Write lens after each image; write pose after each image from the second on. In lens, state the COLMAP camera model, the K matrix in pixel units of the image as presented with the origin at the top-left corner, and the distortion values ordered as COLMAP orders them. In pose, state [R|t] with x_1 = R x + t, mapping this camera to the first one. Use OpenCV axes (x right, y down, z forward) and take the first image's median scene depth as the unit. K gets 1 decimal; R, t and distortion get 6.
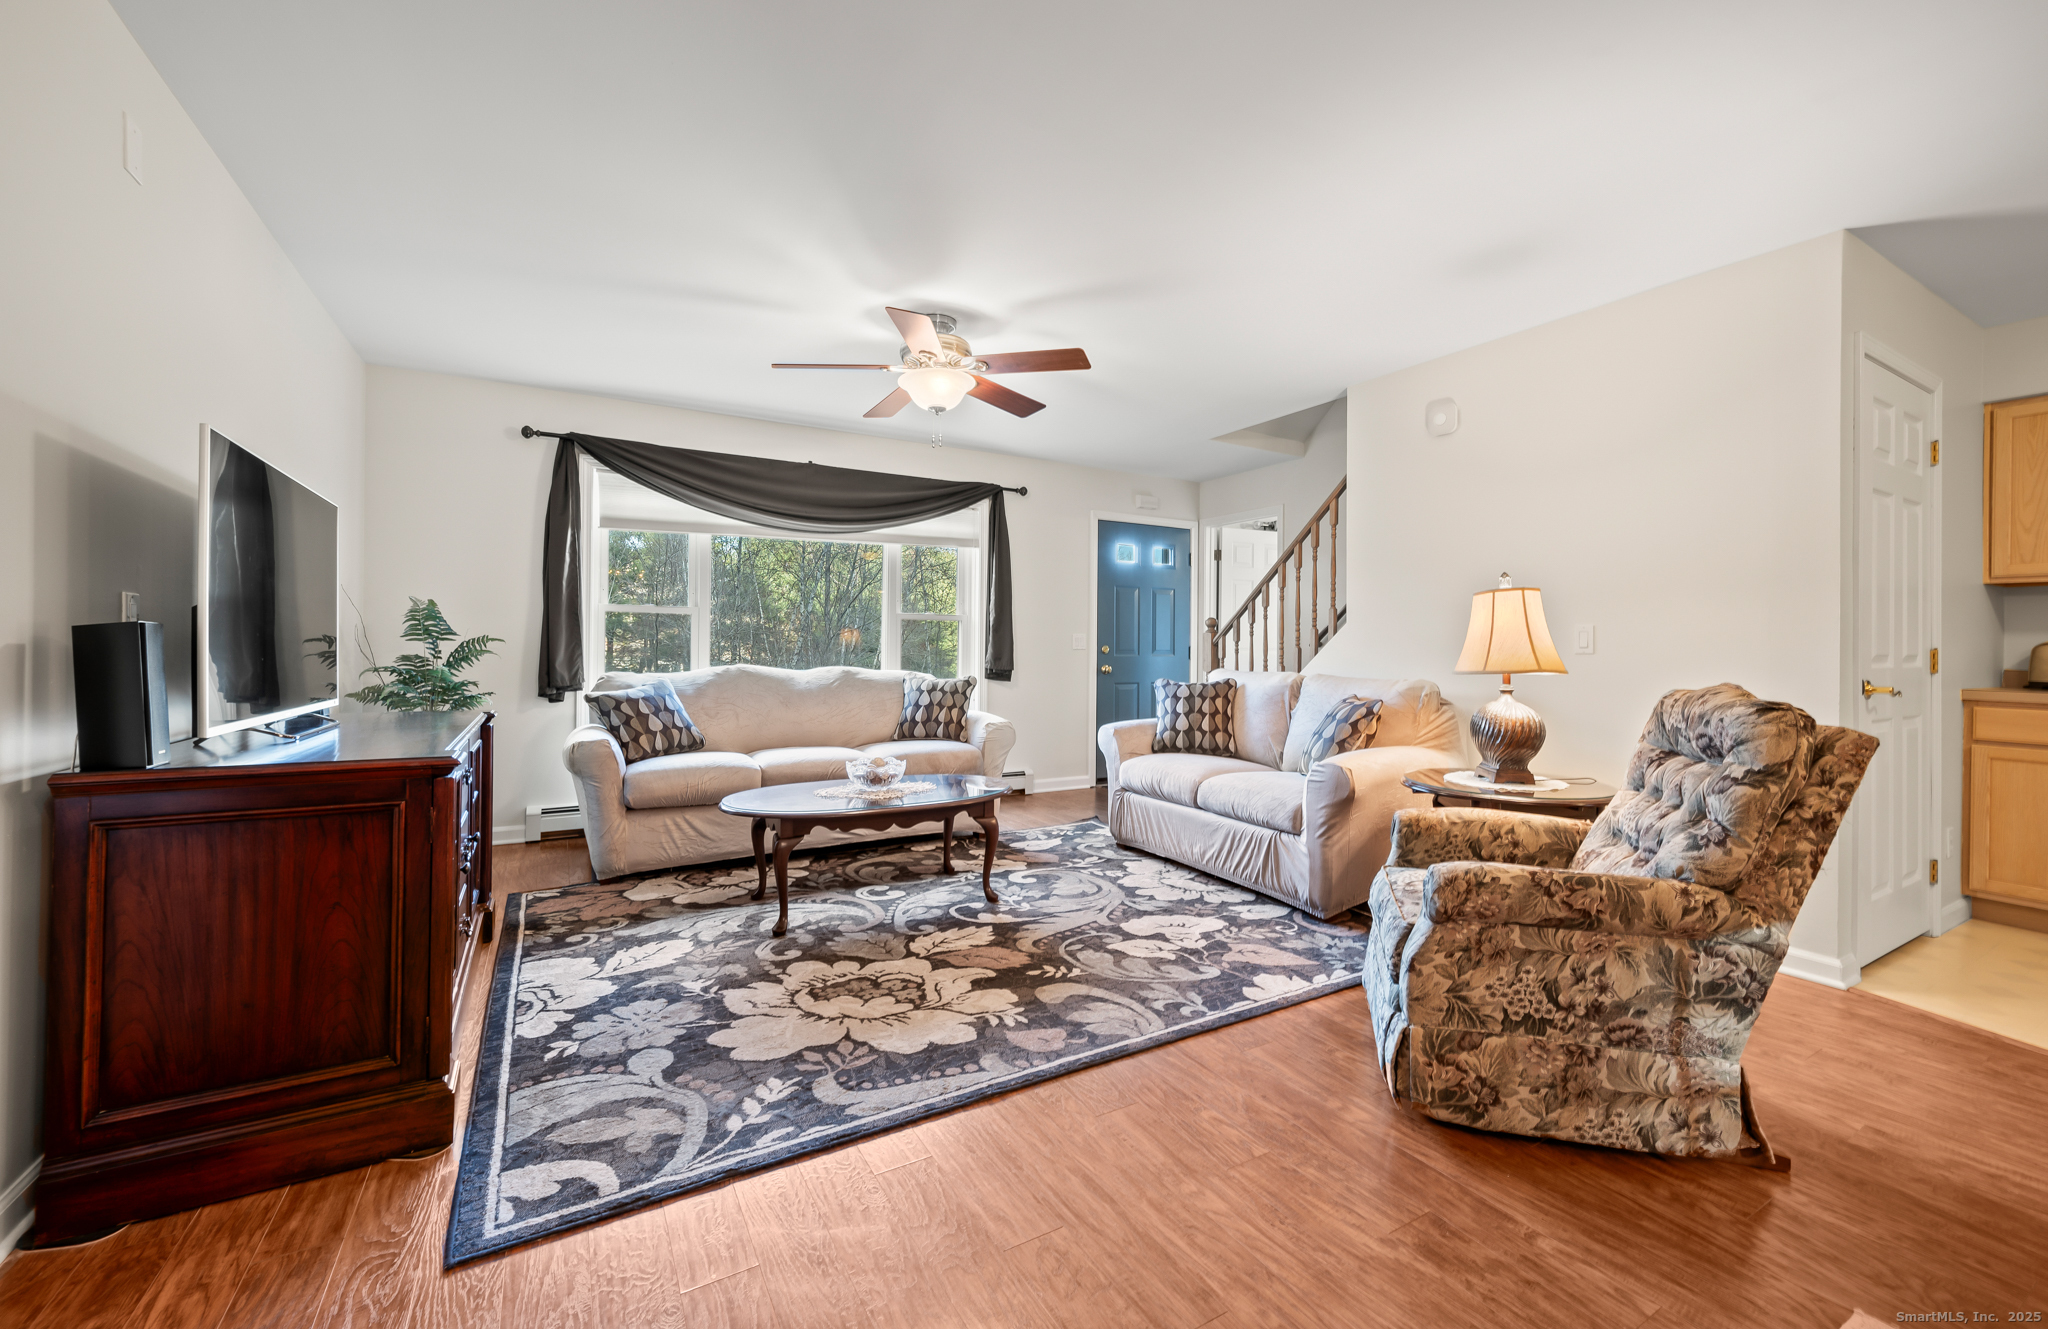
lens RADIAL K [[791.7, 0, 994.9], [0, 791.7, 640.9], [0, 0, 1]] dist [0.000274, -0.000072]
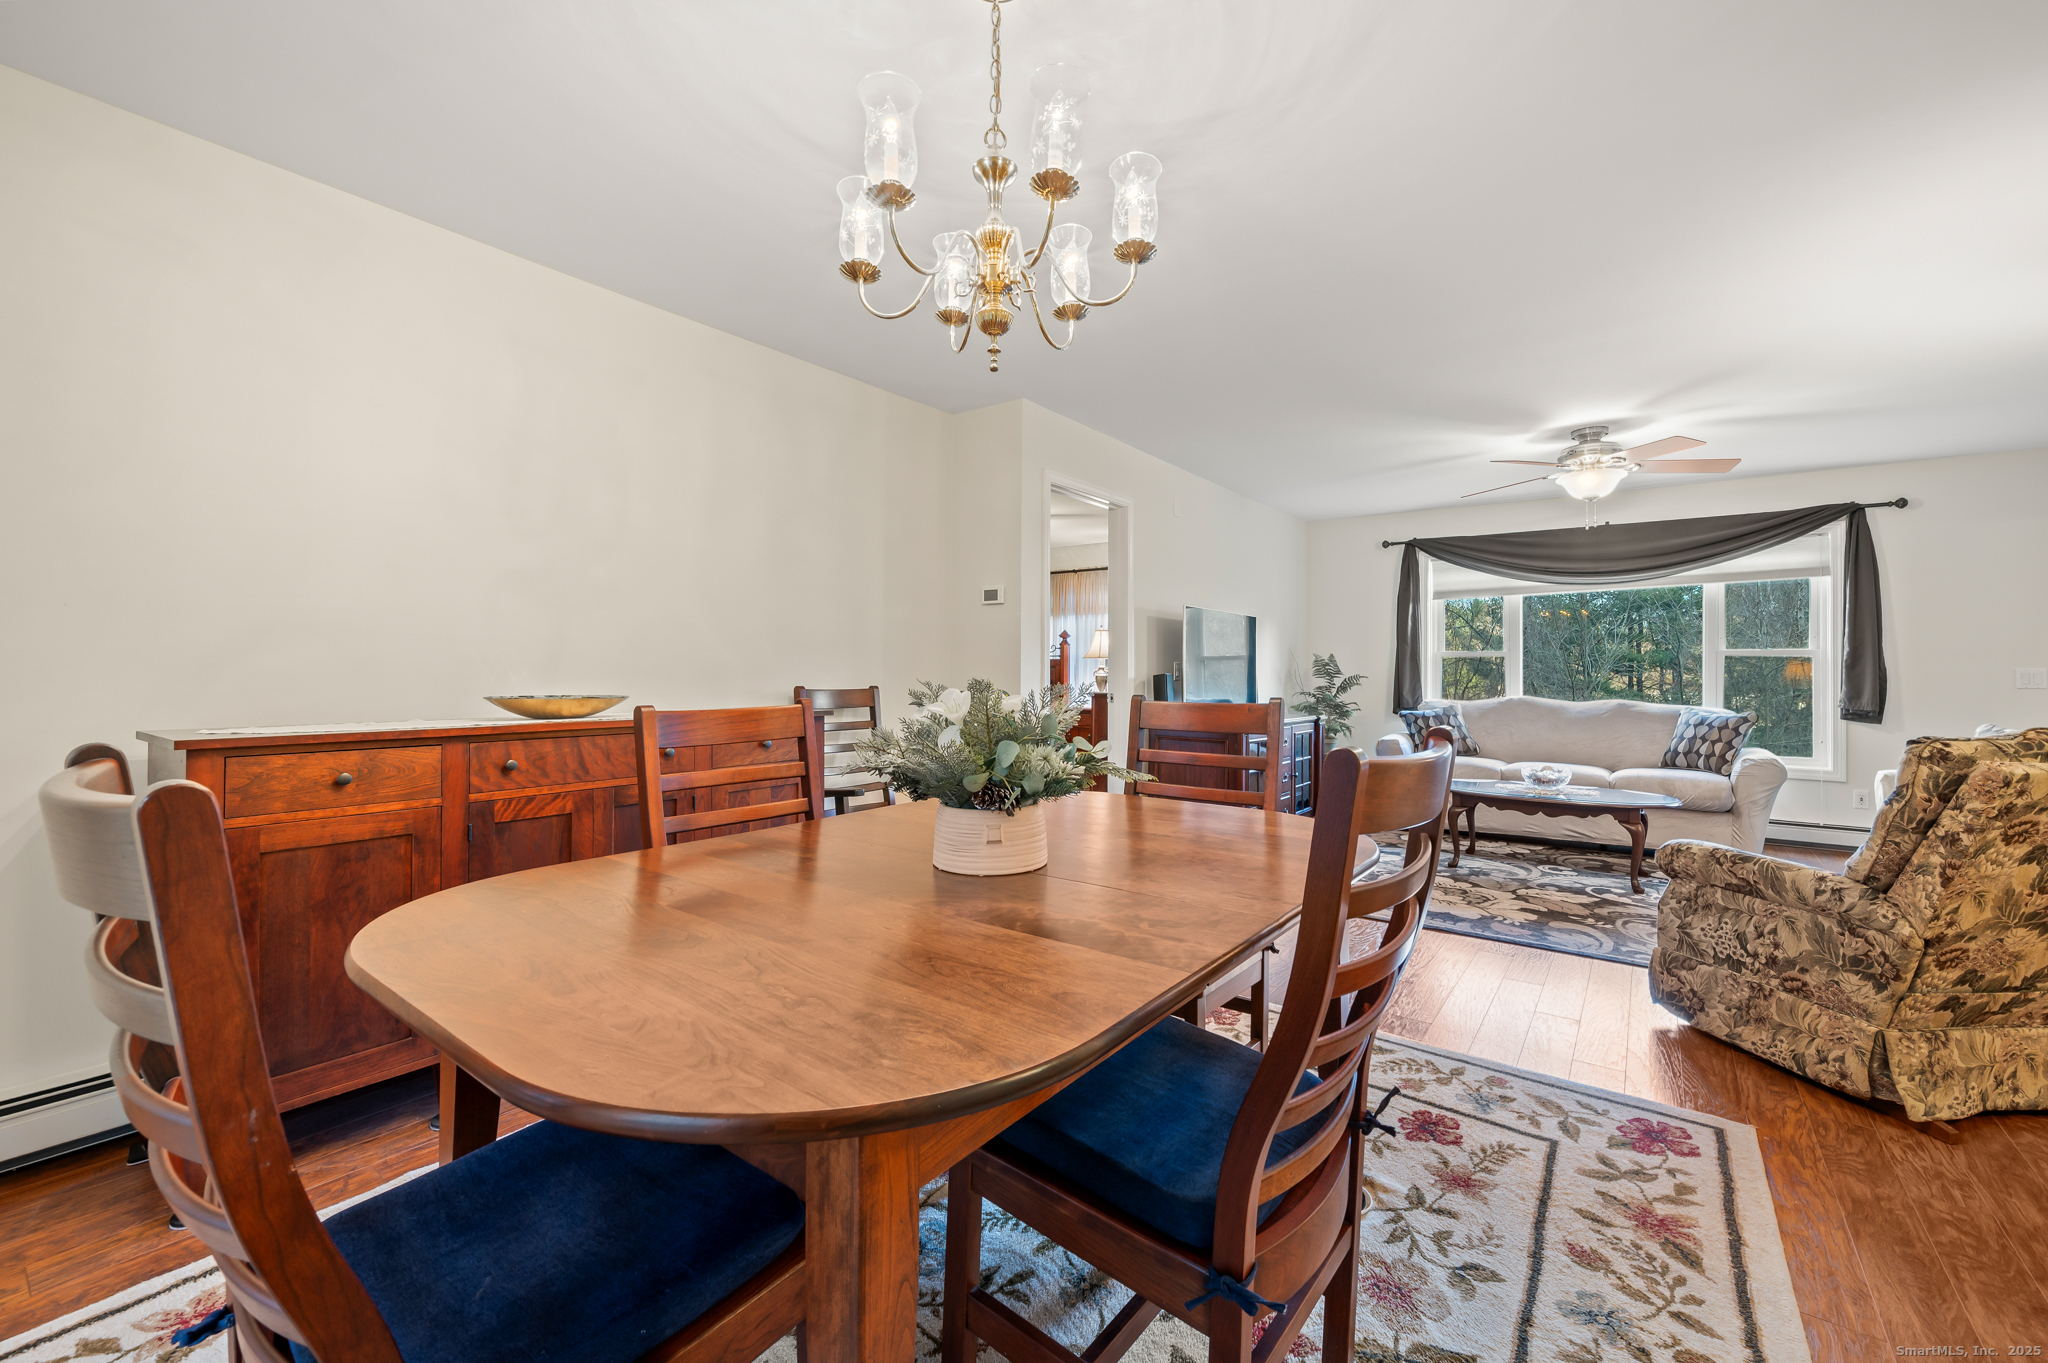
lens RADIAL K [[822.3, 0, 1079.2], [0, 822.3, 657.9], [0, 0, 1]] dist [0.000471, -0.000027]
pose [[0.443895, -0.018787, -0.895882, 1.032634], [0.001403, 0.999794, -0.020270, -0.011626], [0.896078, 0.007741, 0.443830, -0.458262]]
